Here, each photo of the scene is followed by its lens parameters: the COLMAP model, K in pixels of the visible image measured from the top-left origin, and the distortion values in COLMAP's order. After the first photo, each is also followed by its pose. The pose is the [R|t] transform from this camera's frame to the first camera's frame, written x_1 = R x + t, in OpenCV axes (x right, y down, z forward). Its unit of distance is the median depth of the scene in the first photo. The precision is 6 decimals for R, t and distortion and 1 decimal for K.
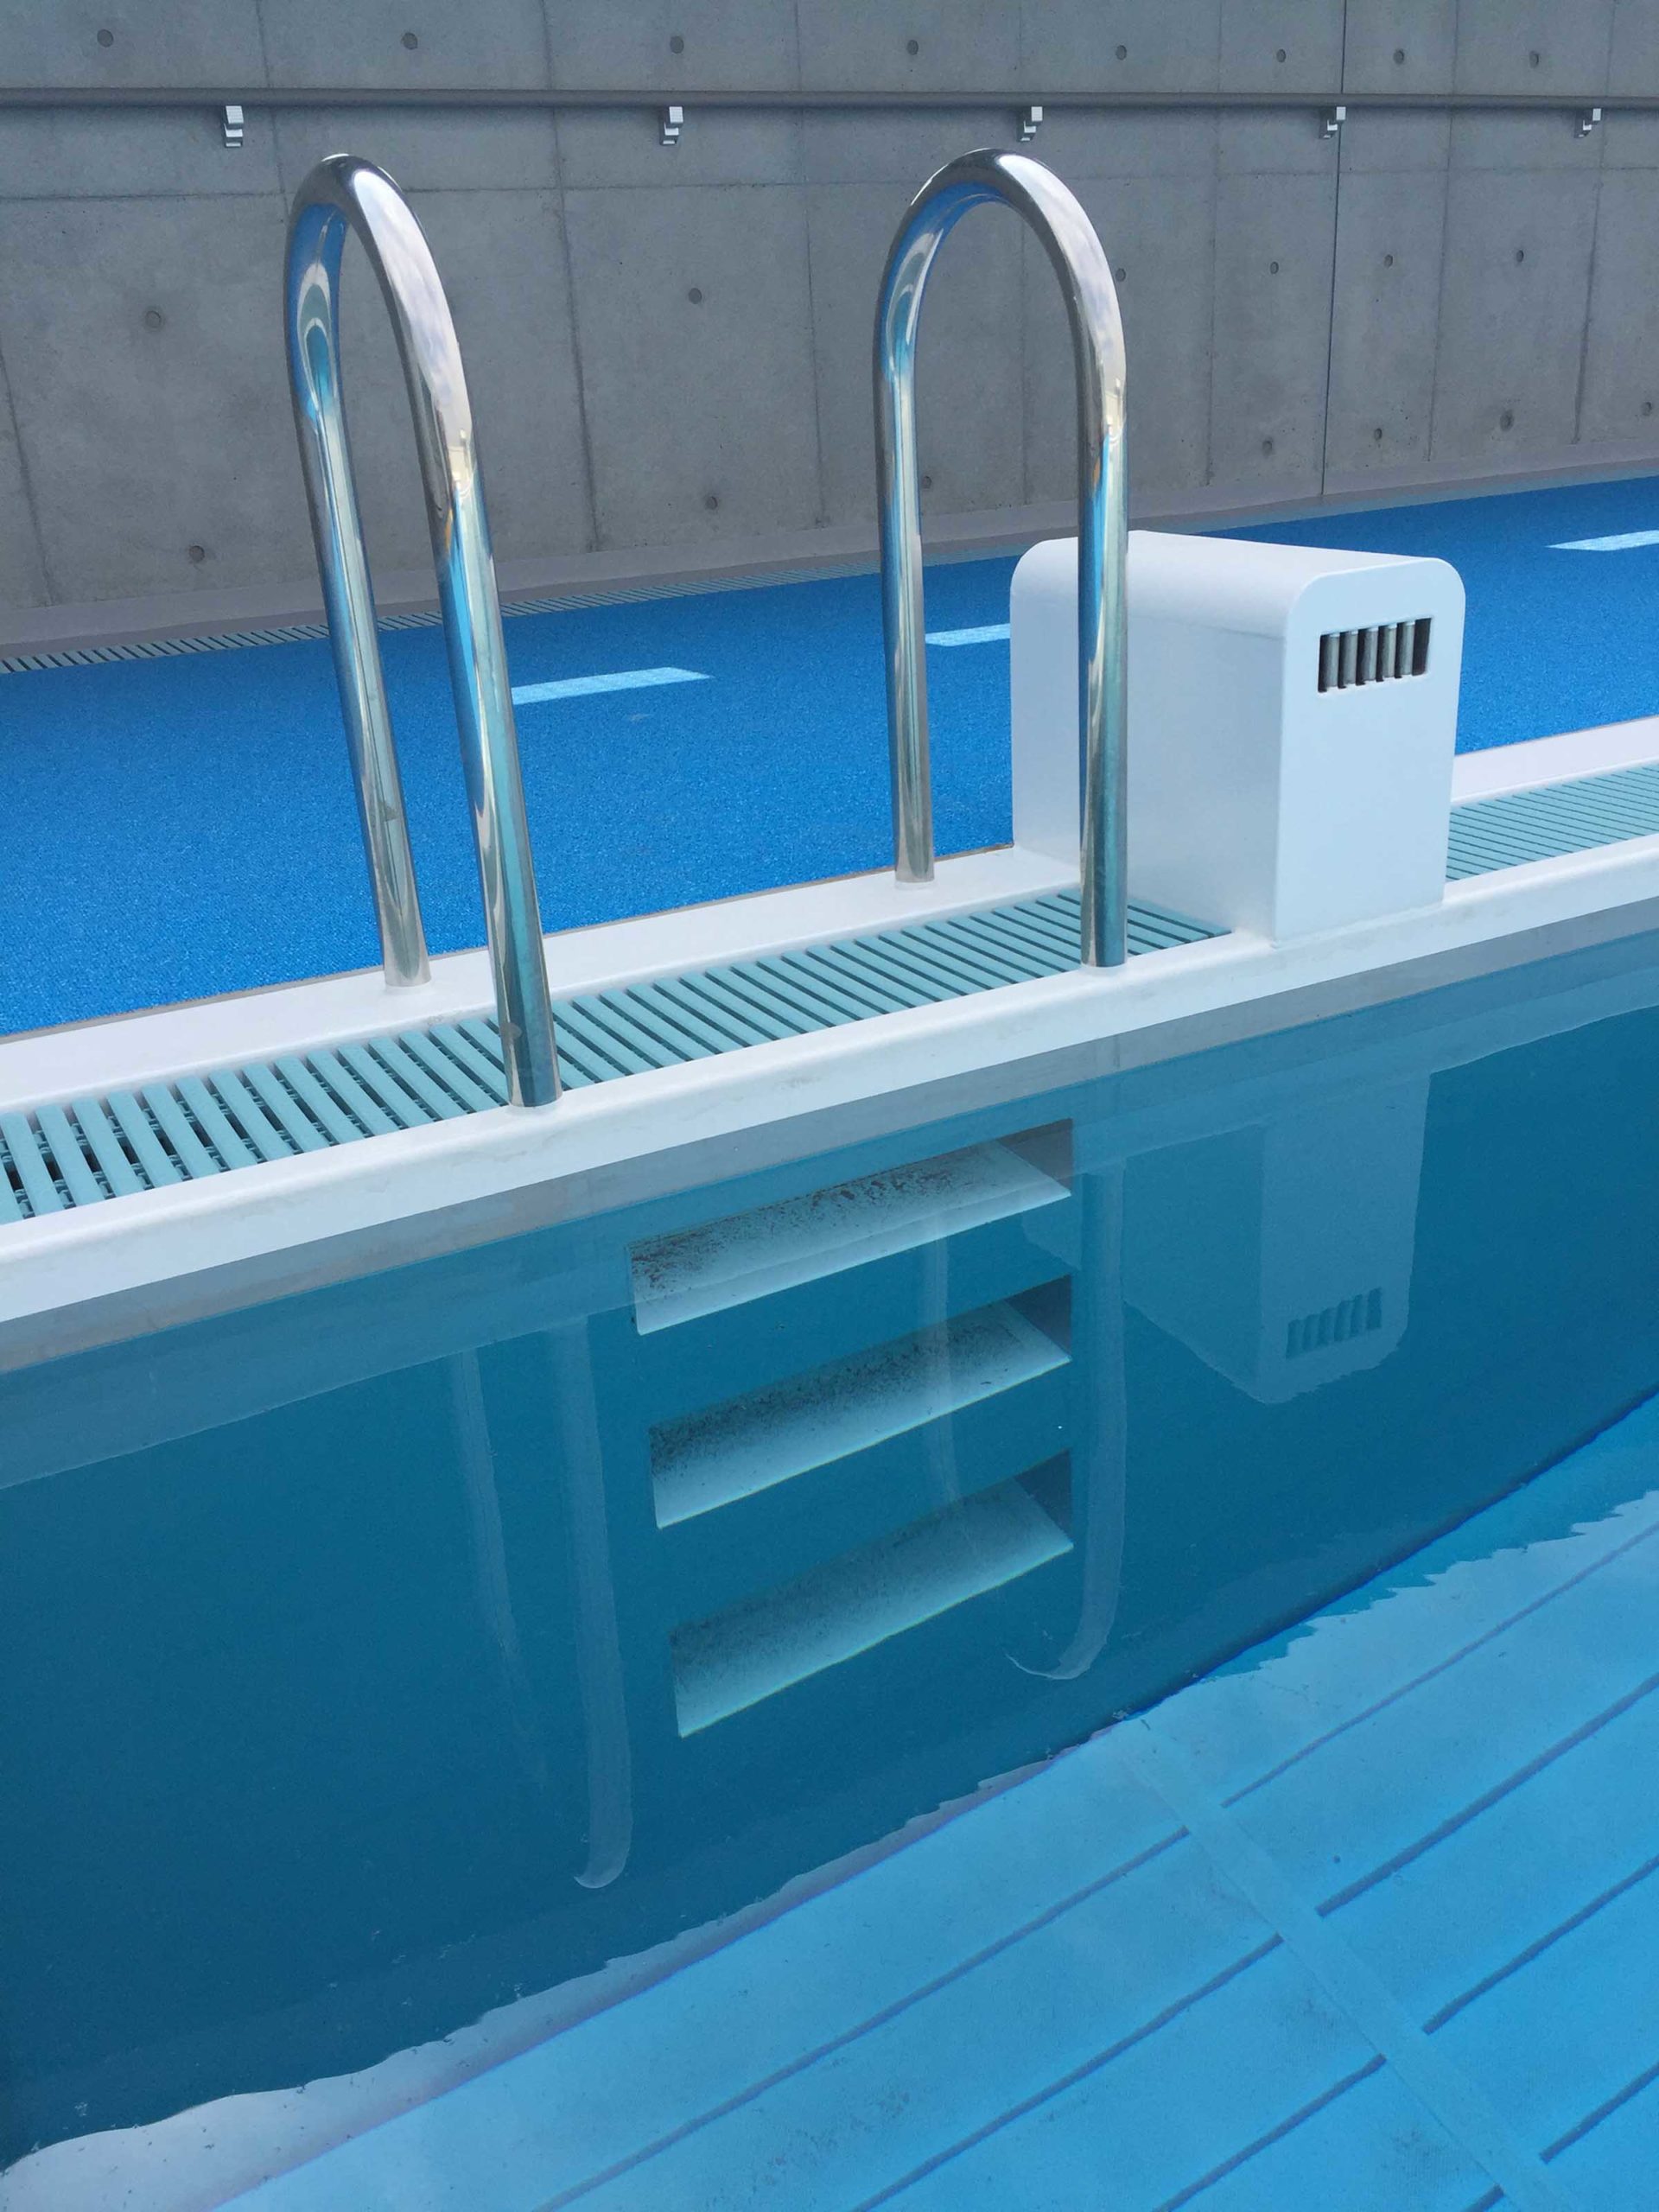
lens RADIAL K [[1870.2, 0, 931.7], [0, 1870.2, 1101.6], [0, 0, 1]] dist [0.075591, -0.076897]
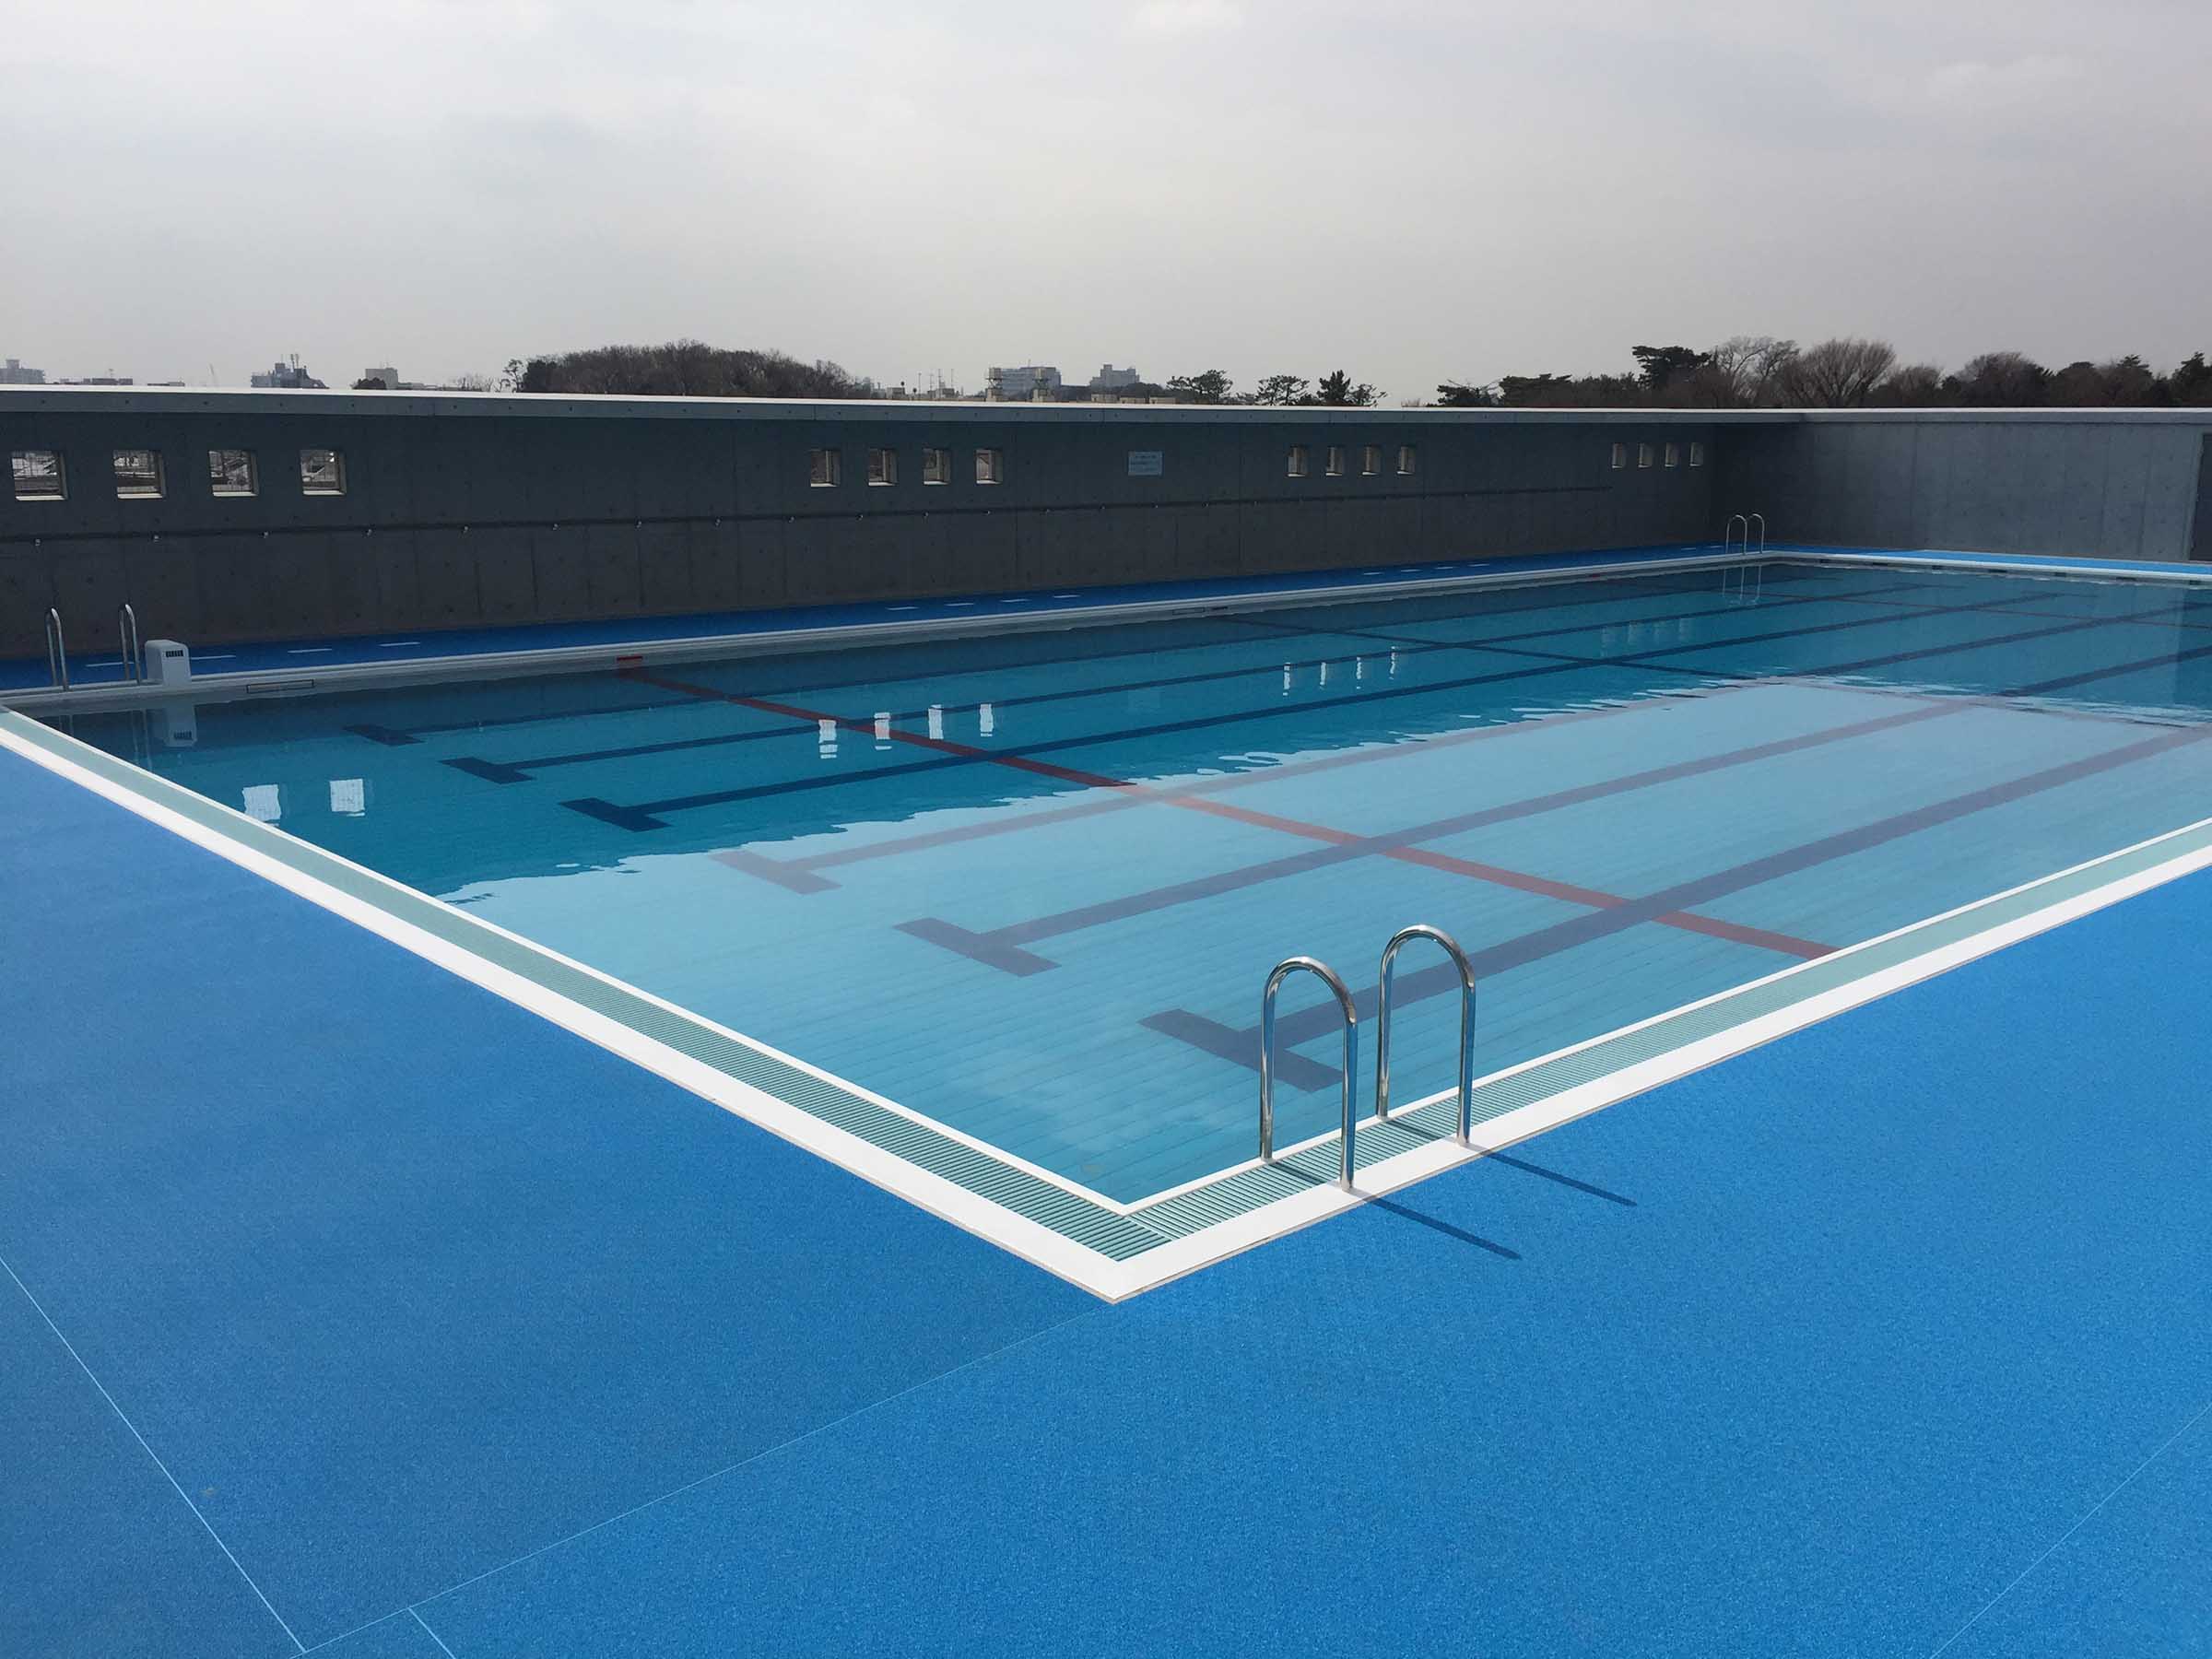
lens RADIAL K [[1870.2, 0, 1106.0], [0, 1870.2, 829.5], [0, 0, 1]] dist [0.075591, -0.076897]
pose [[0.982758, 0.003895, 0.184855, 2.841697], [0.030044, 0.983127, -0.180439, 2.285410], [-0.182439, 0.182882, 0.966059, -8.162847]]
